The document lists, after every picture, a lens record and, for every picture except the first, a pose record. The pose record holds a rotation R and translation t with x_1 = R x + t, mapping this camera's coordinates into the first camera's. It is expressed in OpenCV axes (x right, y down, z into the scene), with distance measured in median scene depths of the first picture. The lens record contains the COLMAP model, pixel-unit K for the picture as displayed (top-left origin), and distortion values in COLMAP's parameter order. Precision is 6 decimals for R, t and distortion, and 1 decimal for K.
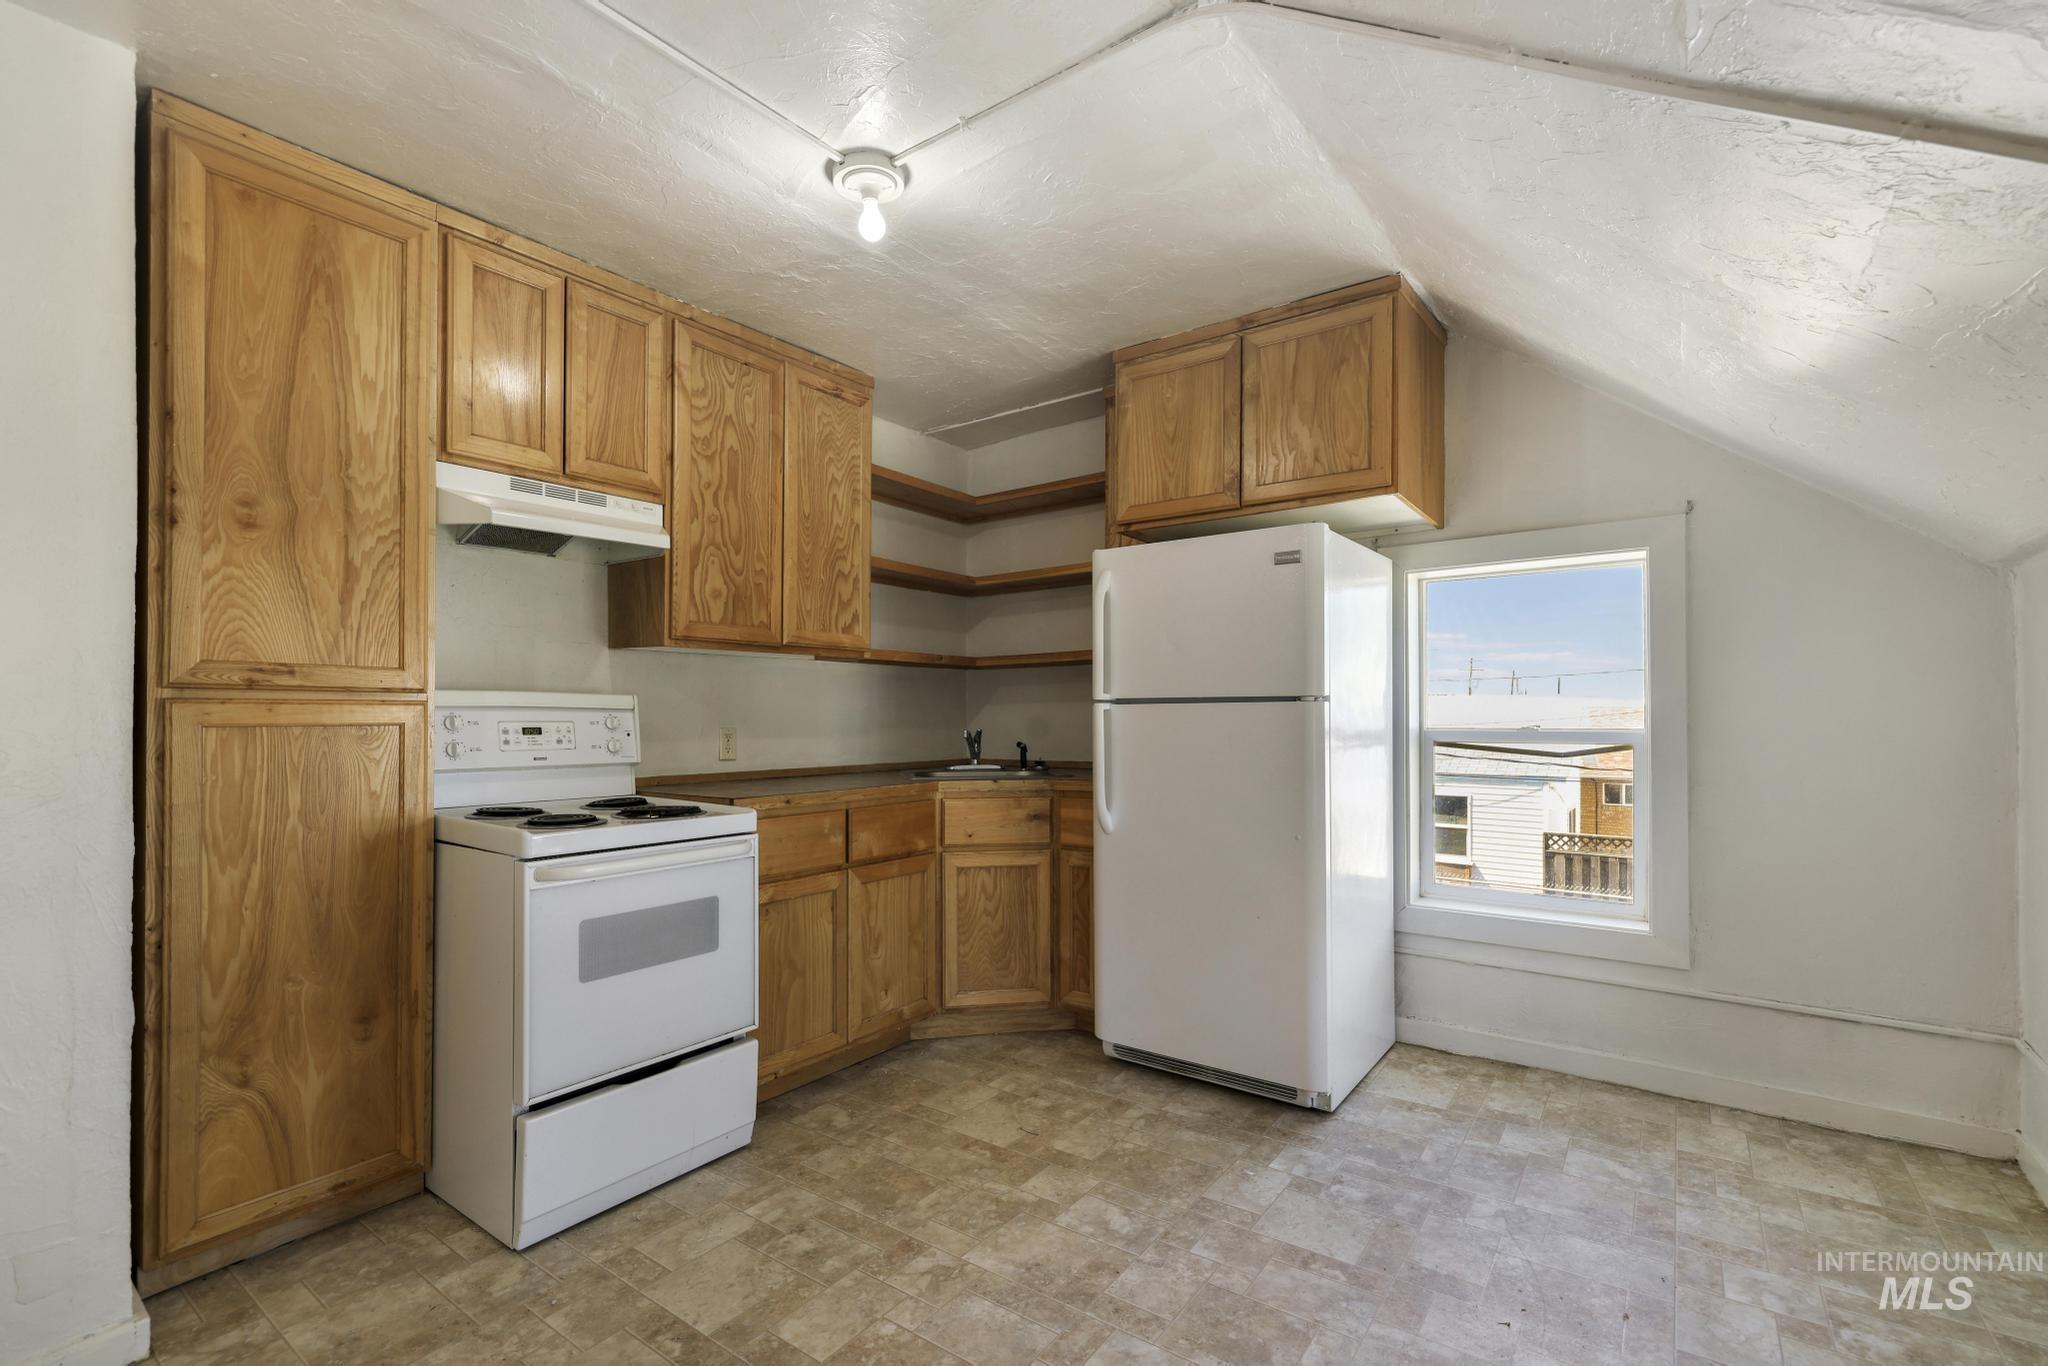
lens RADIAL K [[902.8, 0, 1007.3], [0, 902.8, 708.0], [0, 0, 1]] dist [0.001144, 0.000051]
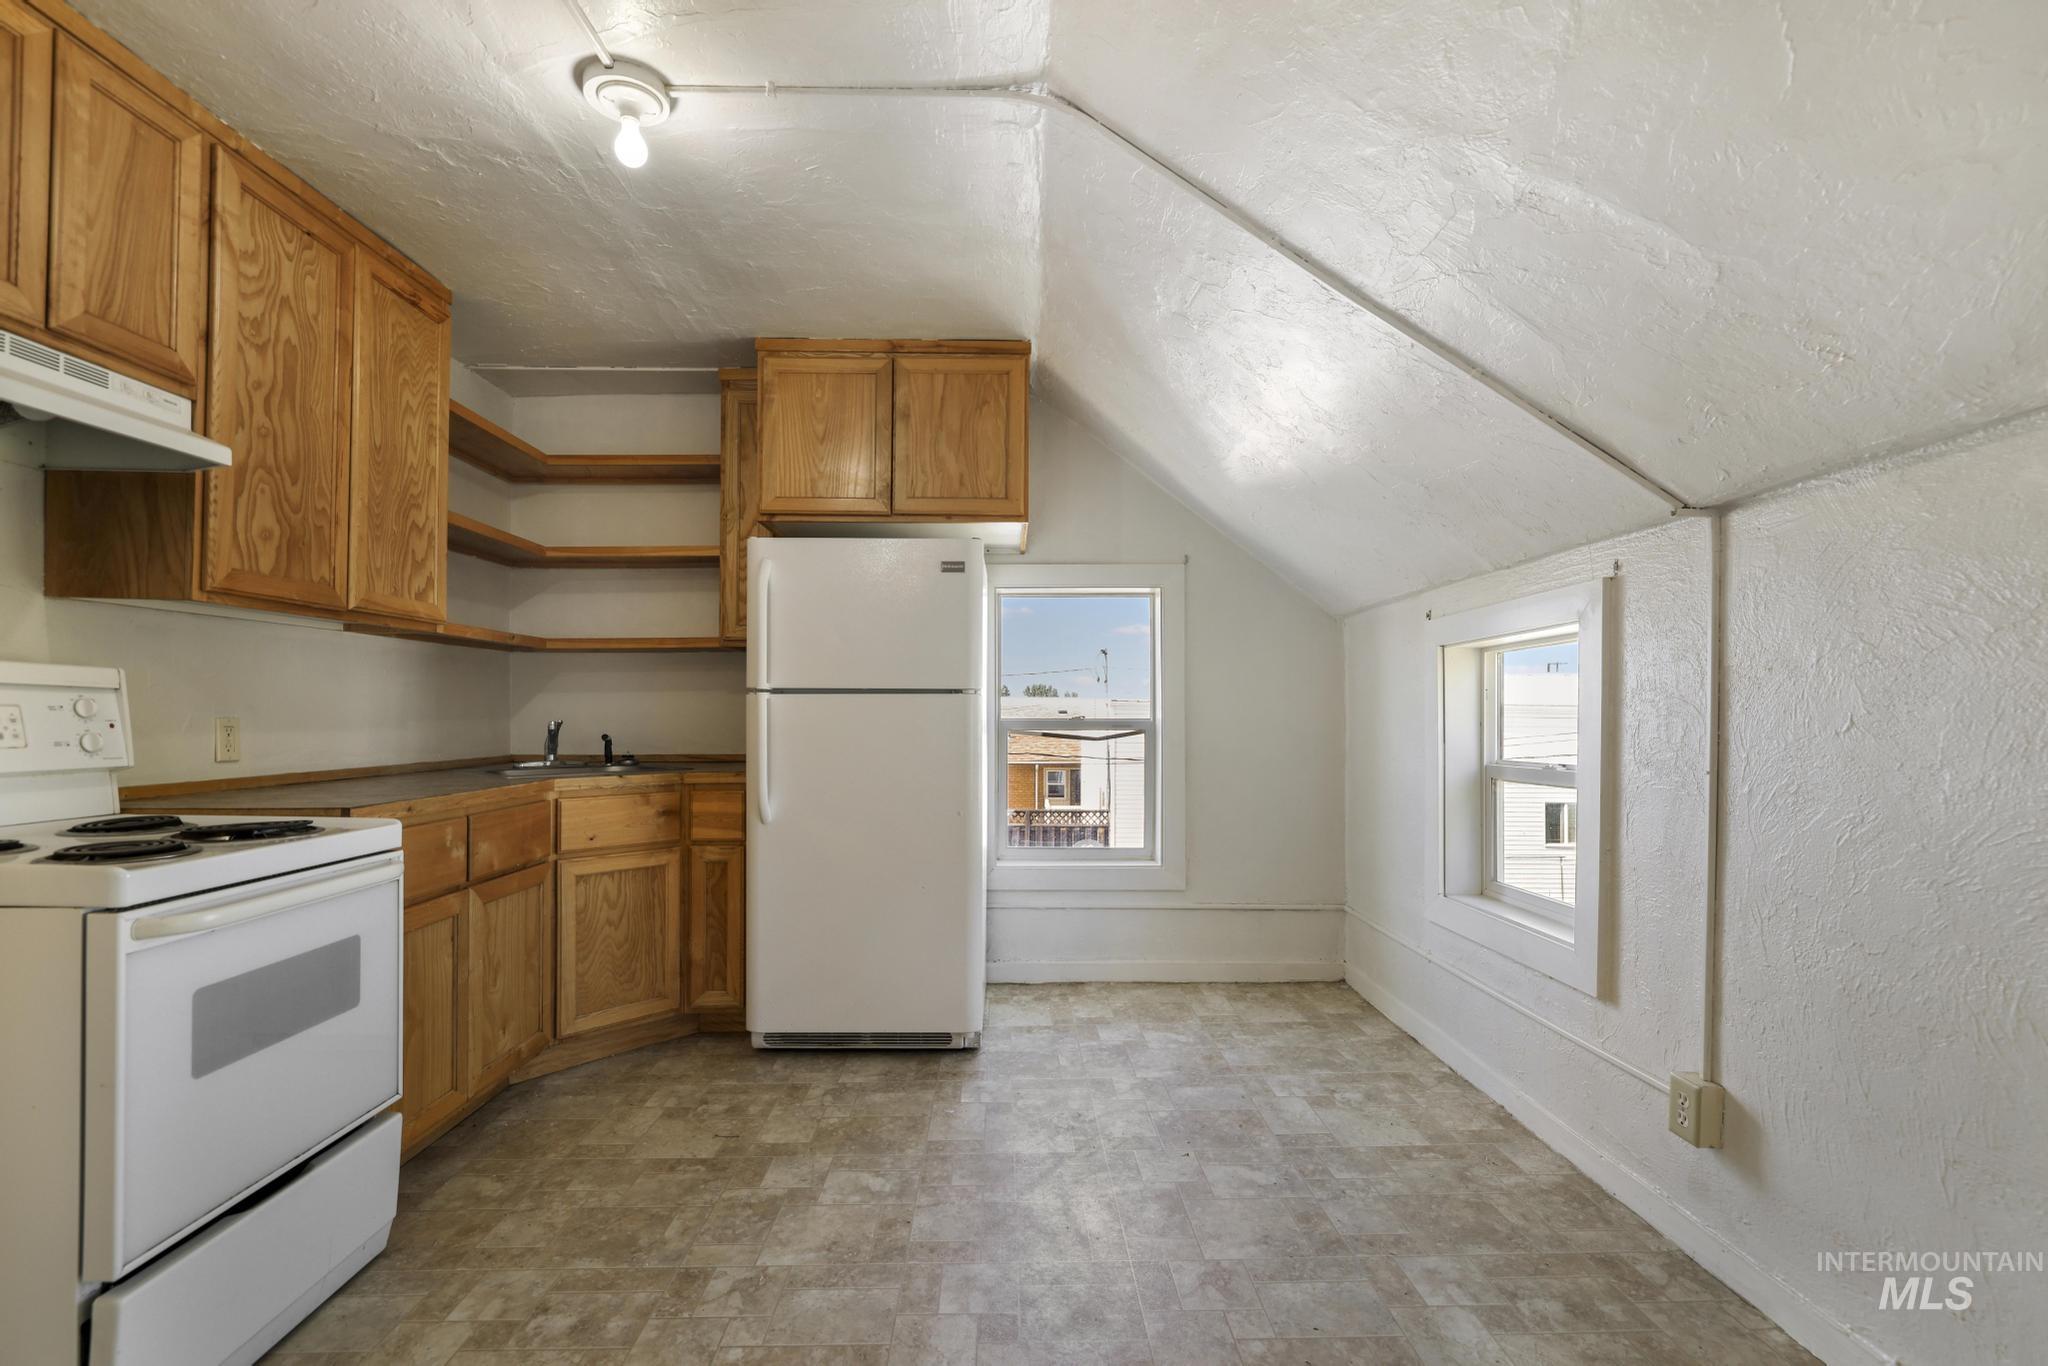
lens RADIAL K [[902.8, 0, 991.5], [0, 902.8, 703.5], [0, 0, 1]] dist [0.001144, 0.000051]
pose [[0.799222, 0.010640, 0.600942, -0.309966], [-0.010177, 0.999940, -0.004170, 0.008951], [-0.600950, -0.002784, 0.799282, 0.059046]]
